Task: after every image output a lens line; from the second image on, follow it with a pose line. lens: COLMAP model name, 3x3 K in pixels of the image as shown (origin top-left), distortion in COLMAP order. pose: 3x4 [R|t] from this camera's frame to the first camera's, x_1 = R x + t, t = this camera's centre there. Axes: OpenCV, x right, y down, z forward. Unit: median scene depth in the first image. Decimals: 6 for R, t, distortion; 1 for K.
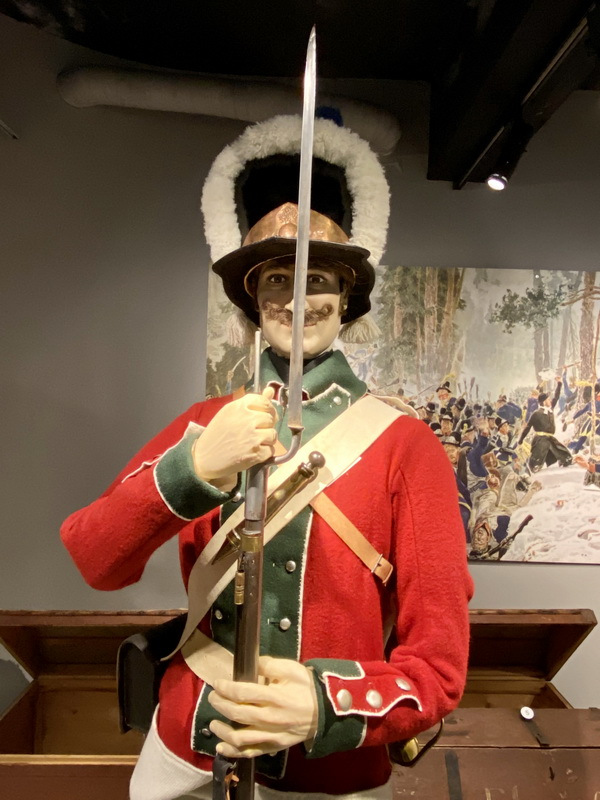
lens RADIAL K [[552.0, 0, 301.2], [0, 552.0, 403.2], [0, 0, 1]] dist [0.074443, -0.096548]
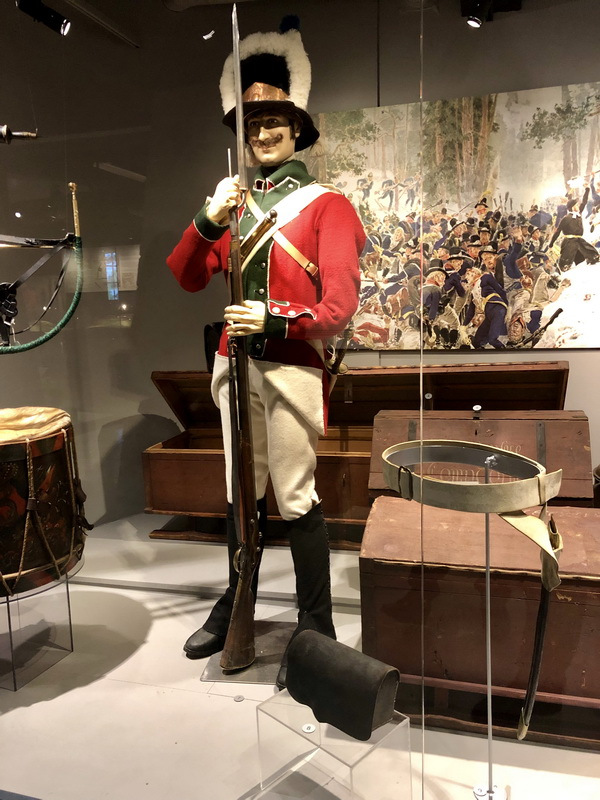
lens RADIAL K [[655.3, 0, 300.0], [0, 655.3, 400.0], [0, 0, 1]] dist [-0.004818, 0.013874]
pose [[0.955142, -0.016825, -0.295669, 0.293164], [0.063248, 0.986939, 0.148157, 0.152279], [0.289315, -0.160211, 0.943732, -0.484355]]
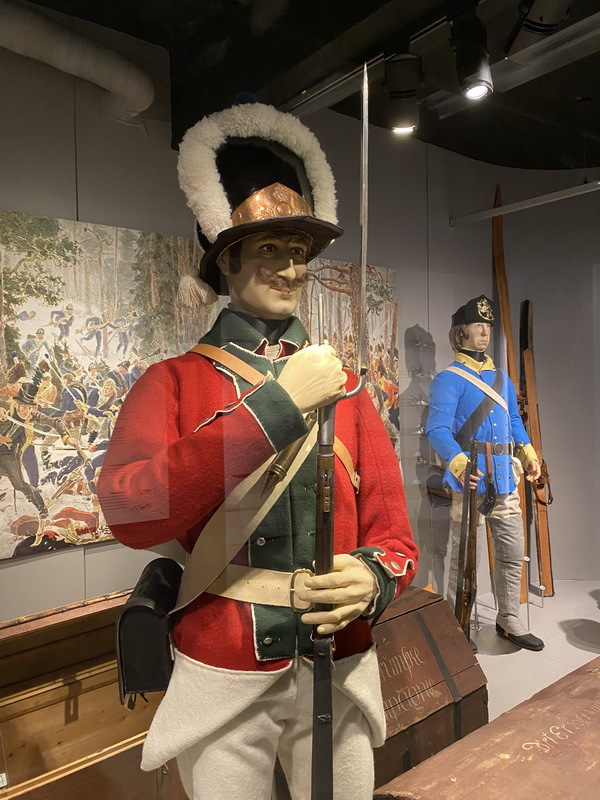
lens RADIAL K [[611.2, 0, 300.0], [0, 611.2, 400.0], [0, 0, 1]] dist [0.084618, -0.127946]
pose [[0.789976, -0.064305, 0.609757, -0.297111], [0.050047, 0.997929, 0.040403, 0.015043], [-0.611092, -0.001401, 0.791558, -0.016570]]
